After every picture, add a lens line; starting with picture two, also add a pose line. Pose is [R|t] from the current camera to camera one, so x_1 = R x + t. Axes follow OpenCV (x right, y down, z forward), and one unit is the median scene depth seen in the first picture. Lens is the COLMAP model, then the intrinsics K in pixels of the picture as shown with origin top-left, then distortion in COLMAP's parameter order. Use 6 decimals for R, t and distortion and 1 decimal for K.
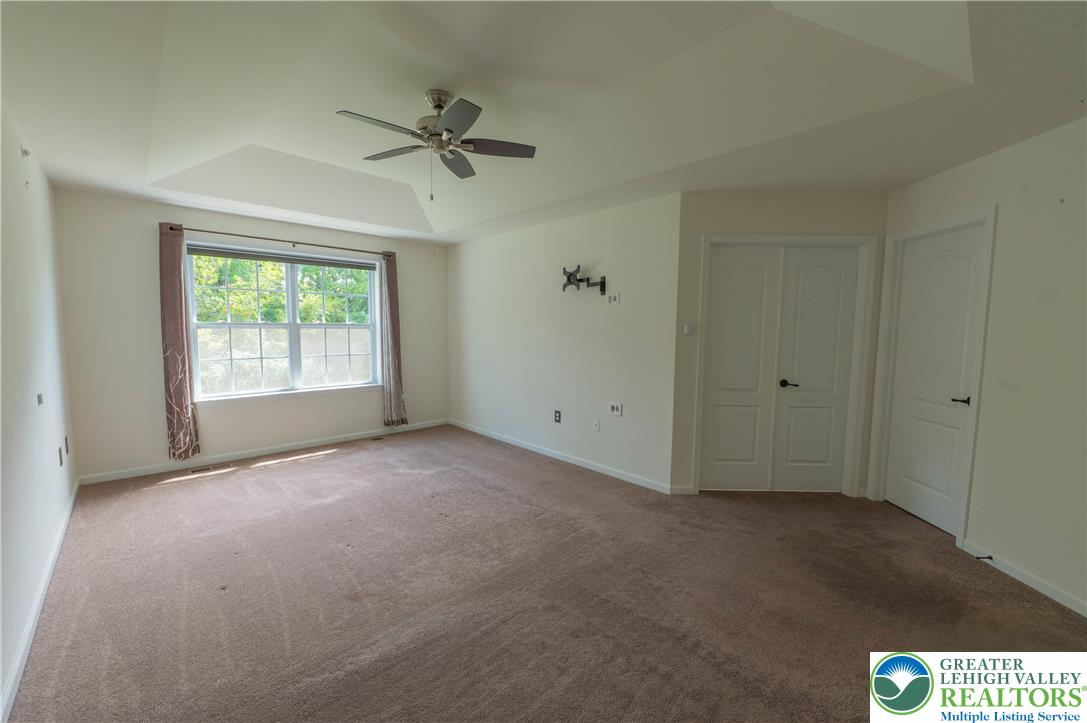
lens RADIAL K [[430.1, 0, 544.1], [0, 430.1, 356.9], [0, 0, 1]] dist [-0.009064, -0.000865]
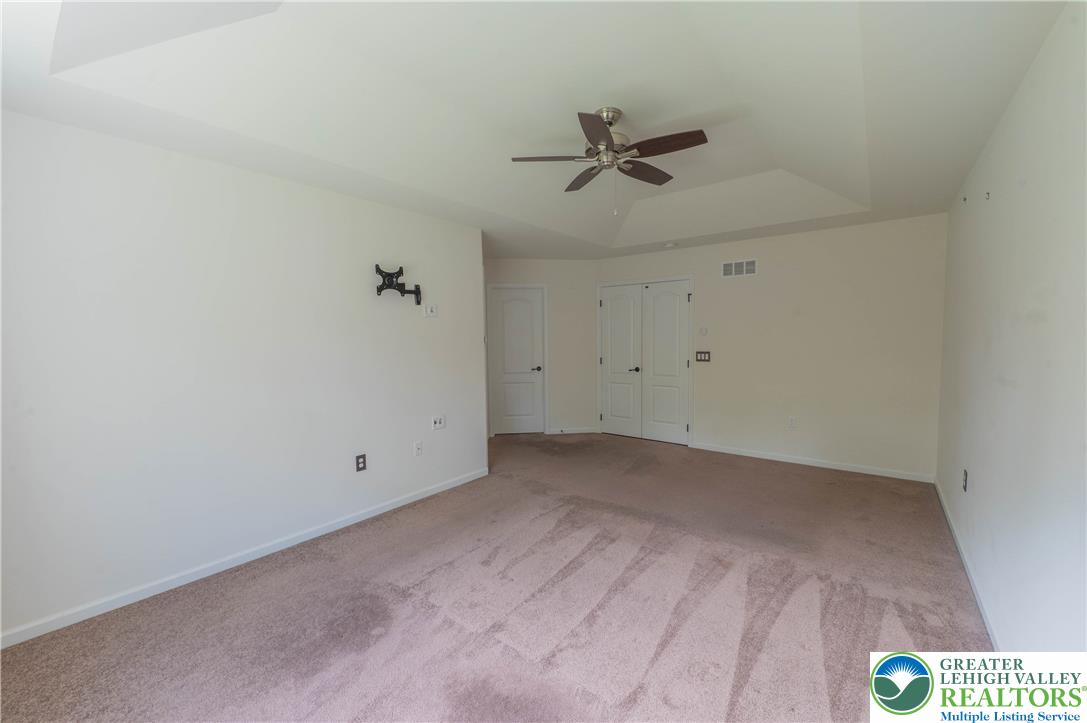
lens RADIAL K [[430.1, 0, 544.4], [0, 430.1, 365.3], [0, 0, 1]] dist [-0.009064, -0.000865]
pose [[-0.151859, -0.072443, 0.985744, -0.788917], [0.091783, 0.991968, 0.087040, -0.067438], [-0.984131, 0.103692, -0.143990, 0.841230]]
